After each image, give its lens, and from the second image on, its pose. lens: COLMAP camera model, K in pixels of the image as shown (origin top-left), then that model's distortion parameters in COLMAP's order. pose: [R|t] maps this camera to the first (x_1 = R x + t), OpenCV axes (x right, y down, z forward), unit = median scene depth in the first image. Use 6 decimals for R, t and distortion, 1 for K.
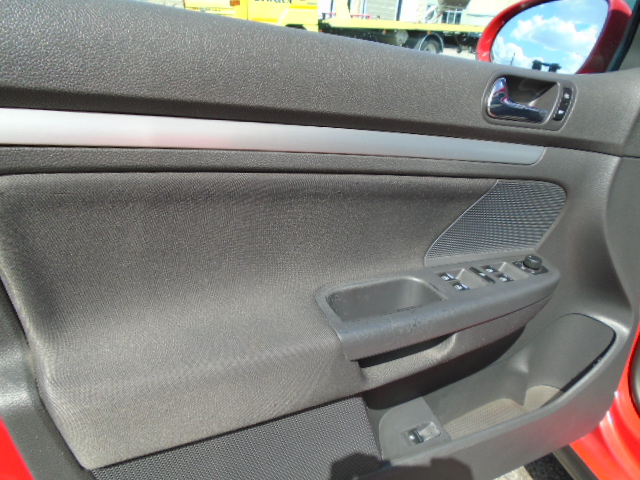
lens RADIAL K [[497.7, 0, 317.2], [0, 497.7, 238.0], [0, 0, 1]] dist [-0.012121, 0.015542]
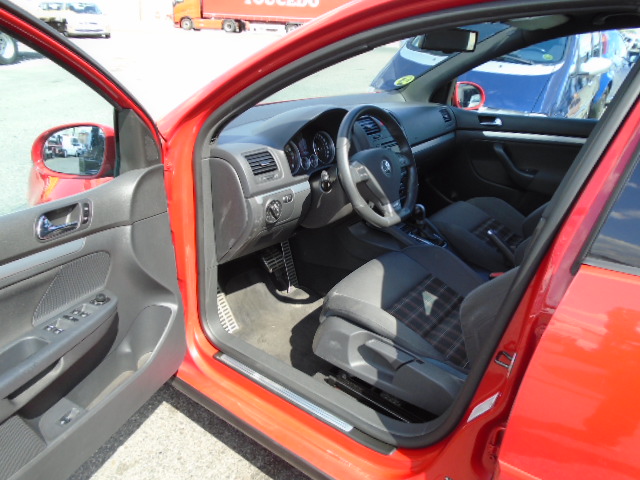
lens RADIAL K [[497.7, 0, 318.9], [0, 497.7, 233.5], [0, 0, 1]] dist [-0.012121, 0.015542]
pose [[0.738478, -0.294808, 0.606414, 0.000446], [0.267694, 0.953626, 0.137613, -0.217185], [-0.618862, 0.060710, 0.783150, -0.937792]]
